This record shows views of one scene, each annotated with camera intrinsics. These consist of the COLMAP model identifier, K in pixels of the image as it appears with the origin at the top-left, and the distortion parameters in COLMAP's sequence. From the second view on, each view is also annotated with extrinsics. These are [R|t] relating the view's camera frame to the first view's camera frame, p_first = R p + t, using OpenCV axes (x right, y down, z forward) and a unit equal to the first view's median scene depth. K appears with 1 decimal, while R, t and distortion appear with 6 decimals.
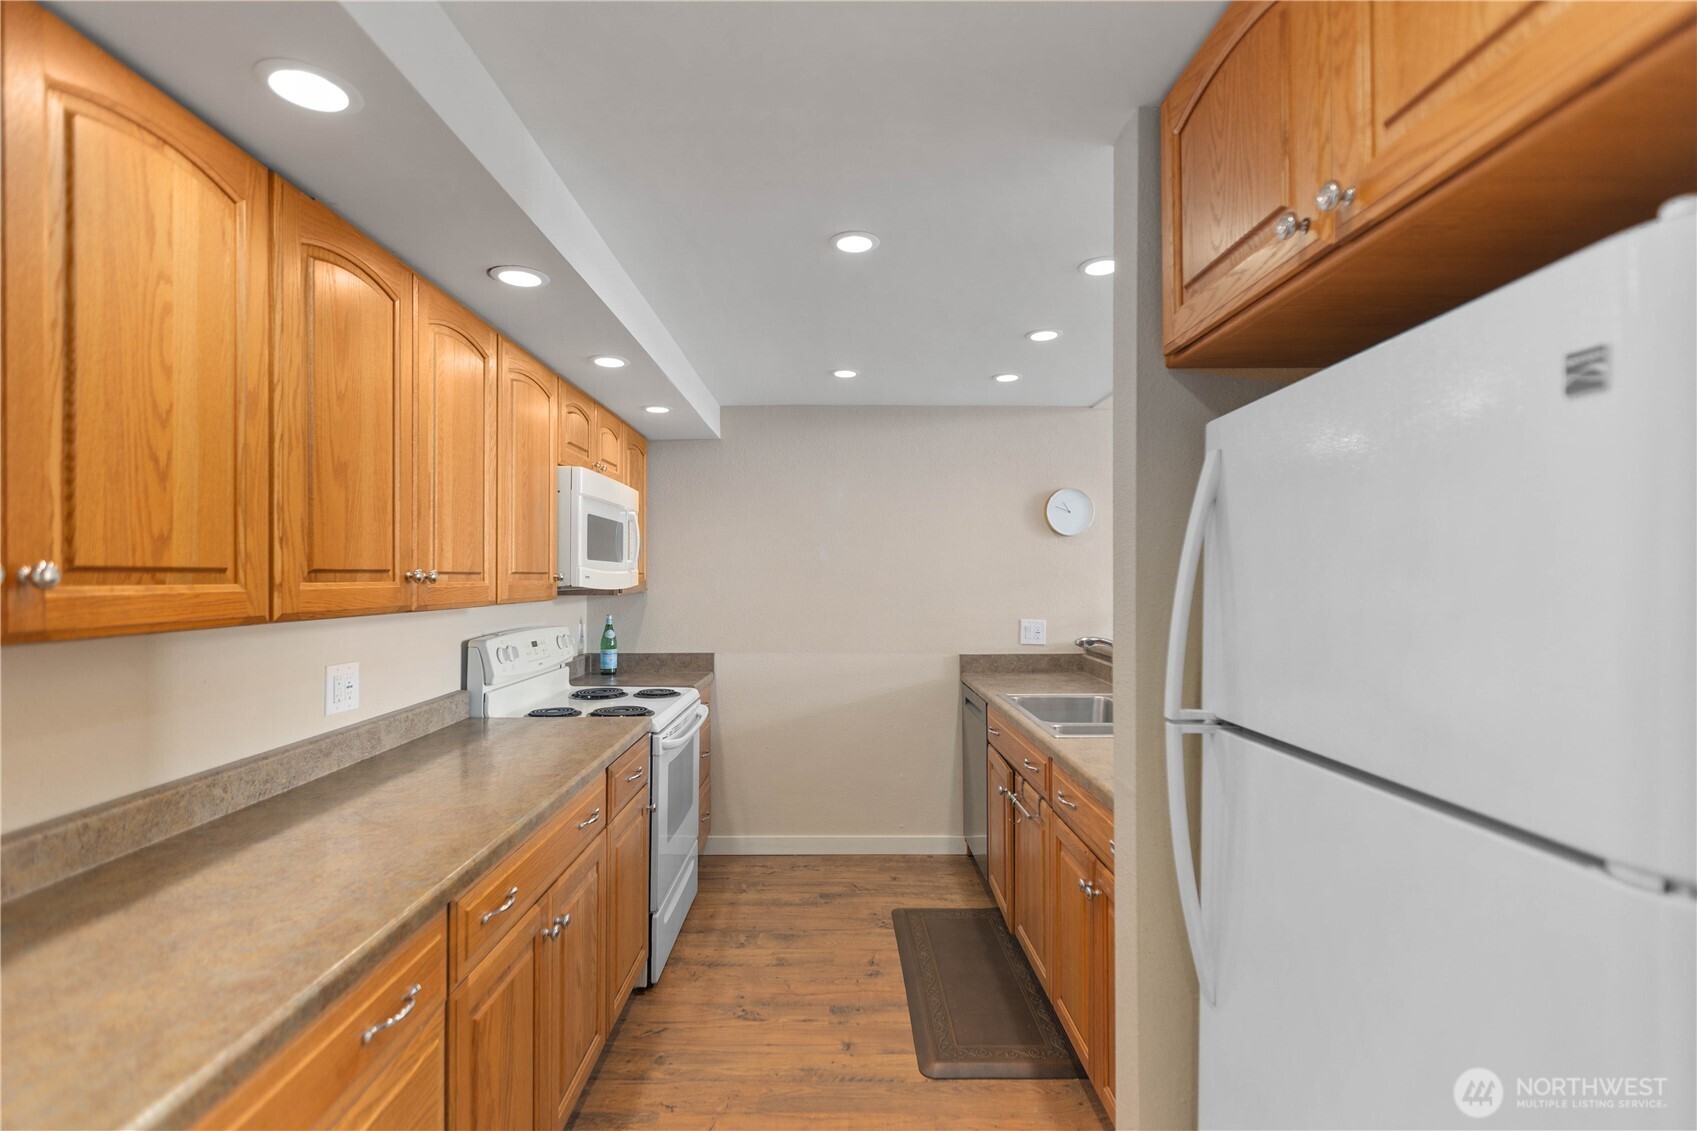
lens RADIAL K [[756.4, 0, 851.0], [0, 756.4, 569.8], [0, 0, 1]] dist [0.006817, -0.002115]
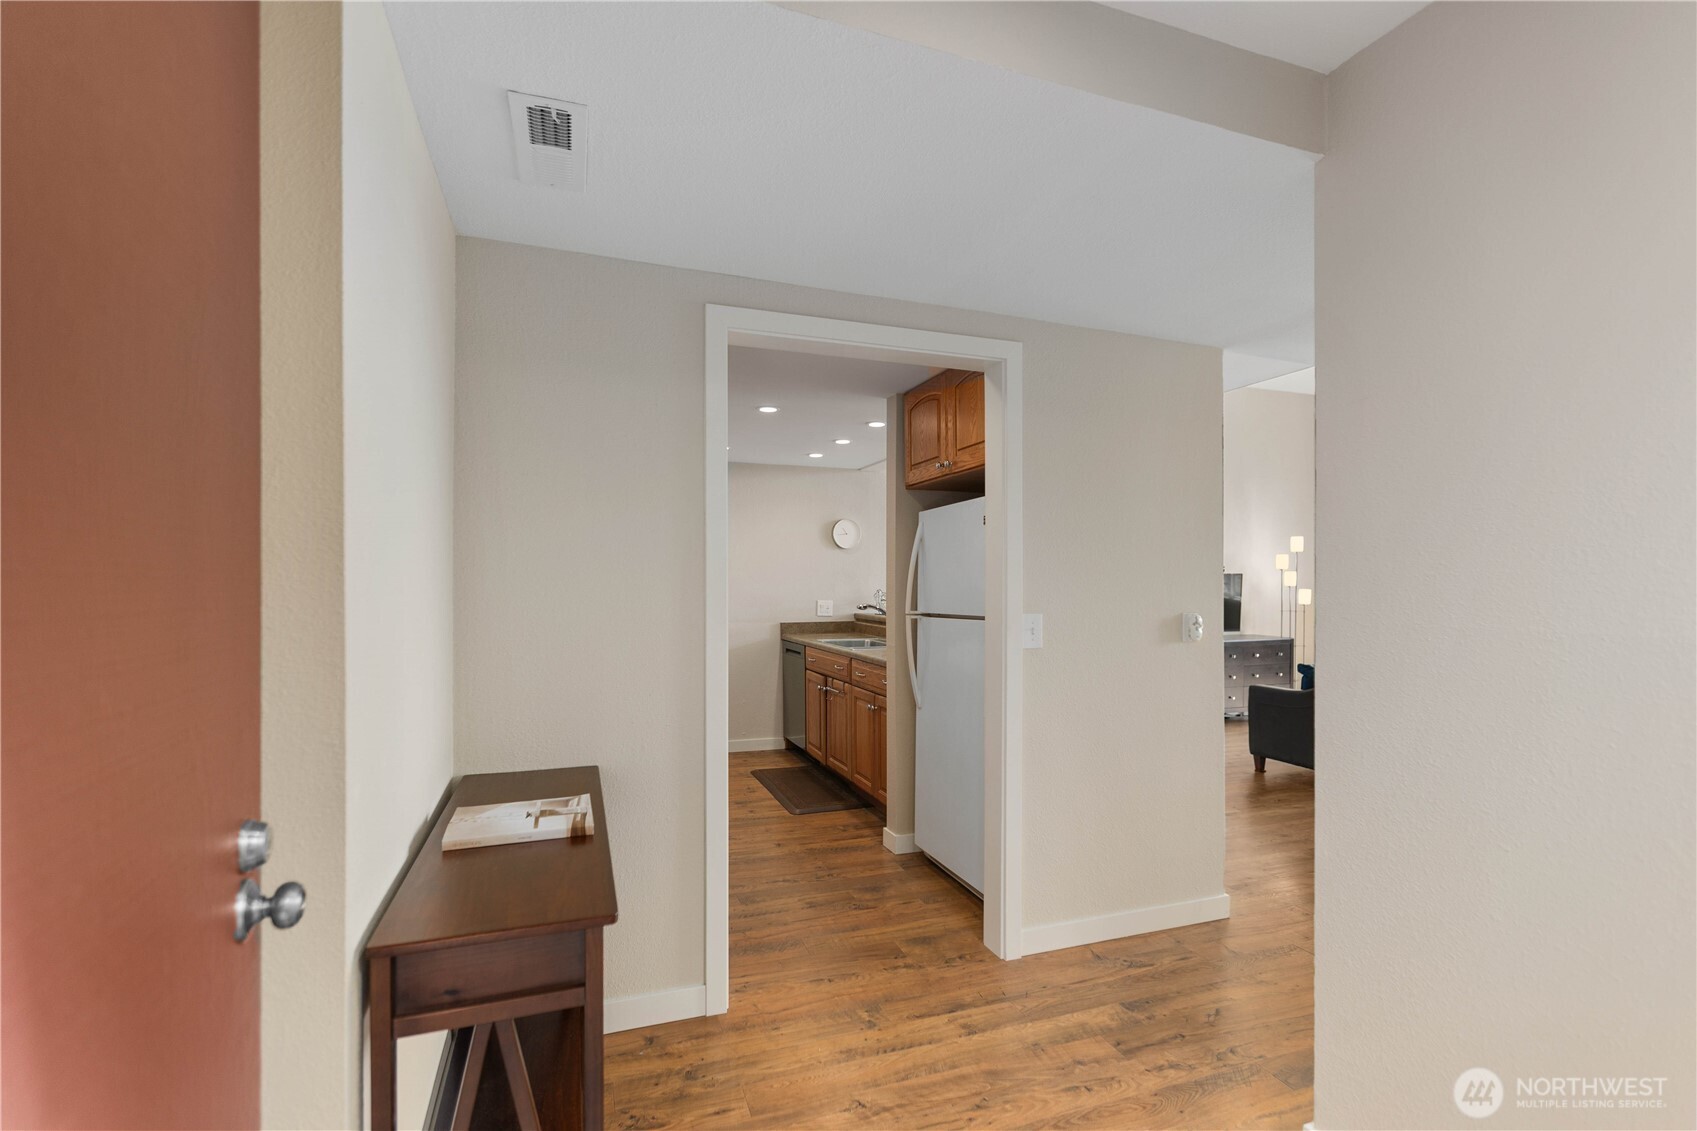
lens RADIAL K [[756.4, 0, 843.5], [0, 756.4, 570.8], [0, 0, 1]] dist [0.006817, -0.002115]
pose [[0.947791, 0.006551, 0.318826, -0.459878], [-0.003437, 0.999941, -0.010330, 0.039616], [-0.318875, 0.008695, 0.947757, -1.044118]]
